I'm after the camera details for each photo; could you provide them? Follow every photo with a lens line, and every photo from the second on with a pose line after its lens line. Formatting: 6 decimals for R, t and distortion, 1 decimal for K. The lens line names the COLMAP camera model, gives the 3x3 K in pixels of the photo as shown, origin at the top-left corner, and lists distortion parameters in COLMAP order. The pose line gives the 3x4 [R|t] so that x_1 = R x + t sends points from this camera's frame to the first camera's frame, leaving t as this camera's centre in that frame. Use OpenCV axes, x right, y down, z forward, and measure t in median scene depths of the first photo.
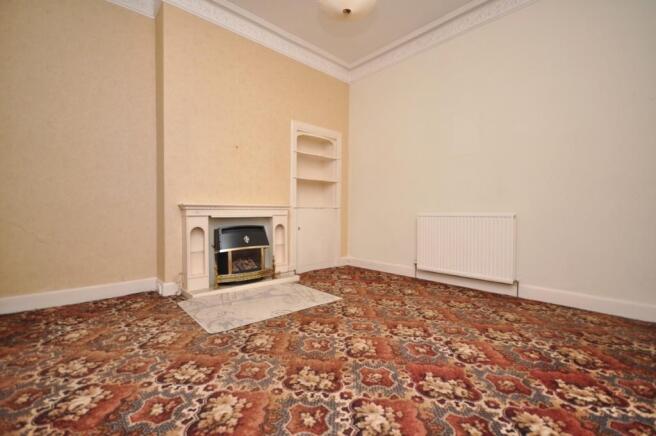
lens RADIAL K [[286.4, 0, 328.0], [0, 286.4, 218.0], [0, 0, 1]] dist [-0.001906, -0.000757]
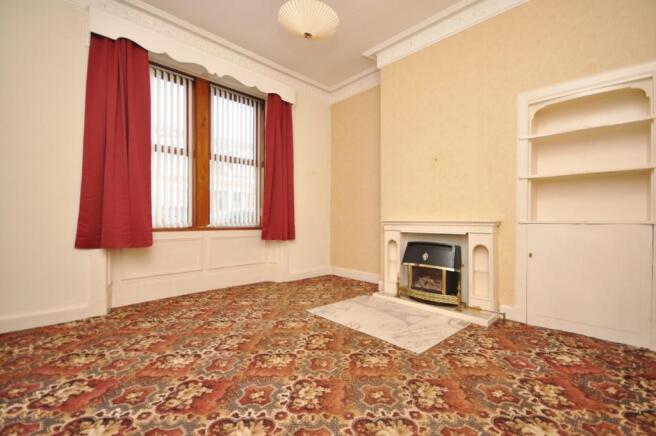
lens RADIAL K [[286.4, 0, 328.0], [0, 286.4, 218.0], [0, 0, 1]] dist [-0.001906, -0.000757]
pose [[0.031012, -0.002589, -0.999516, 0.818993], [-0.019759, 0.999800, -0.003203, -0.055800], [0.999324, 0.019849, 0.030955, 0.800536]]
